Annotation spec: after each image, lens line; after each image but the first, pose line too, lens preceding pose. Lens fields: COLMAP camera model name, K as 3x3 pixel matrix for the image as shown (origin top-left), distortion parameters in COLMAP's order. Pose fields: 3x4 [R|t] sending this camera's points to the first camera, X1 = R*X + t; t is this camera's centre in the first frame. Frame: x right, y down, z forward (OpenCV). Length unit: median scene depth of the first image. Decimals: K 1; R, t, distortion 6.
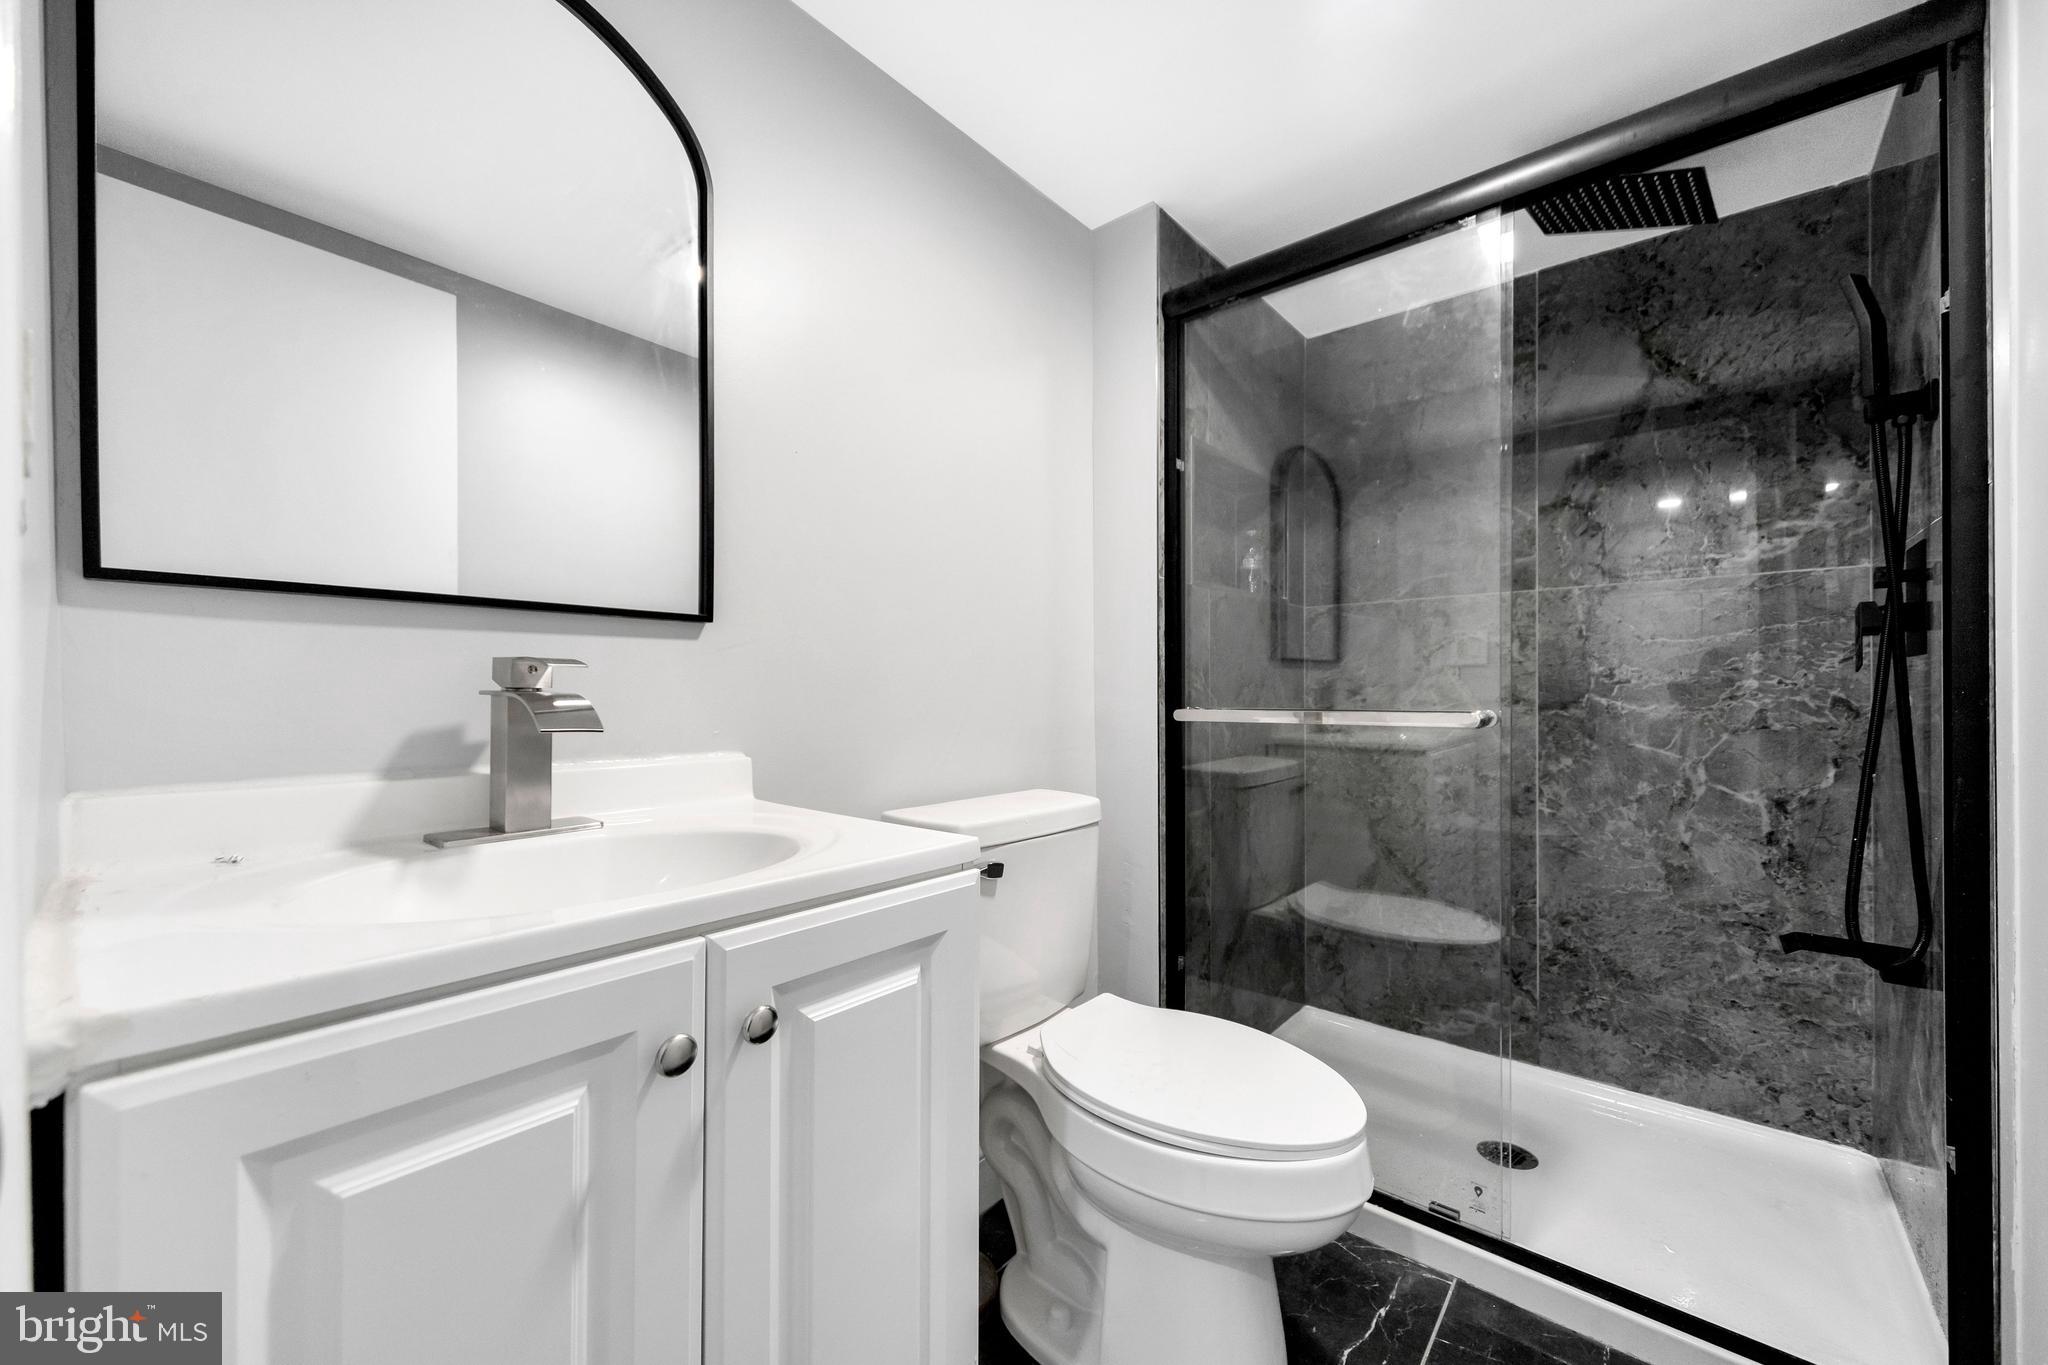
lens RADIAL K [[773.2, 0, 1030.3], [0, 773.2, 699.7], [0, 0, 1]] dist [-0.000311, -0.000297]
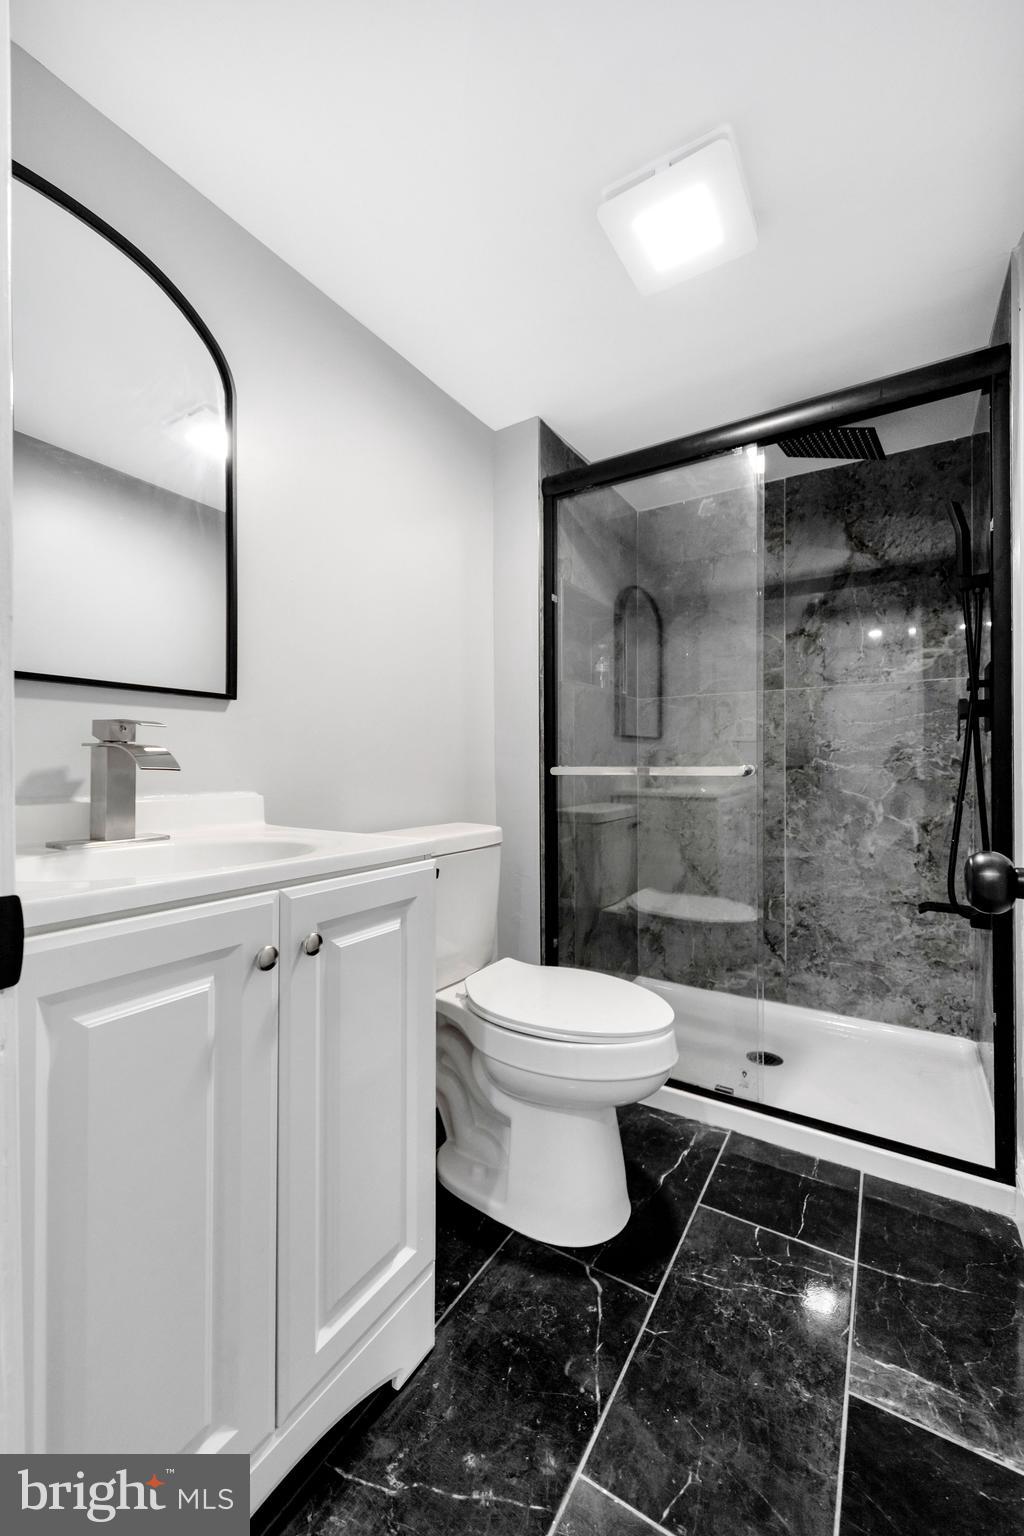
lens RADIAL K [[621.8, 0, 518.6], [0, 621.8, 780.7], [0, 0, 1]] dist [0.001161, 0.000015]
pose [[0.988851, -0.003905, 0.148860, -0.046350], [0.002633, 0.999958, 0.008742, 0.027373], [-0.148888, -0.008252, 0.988820, -0.141564]]
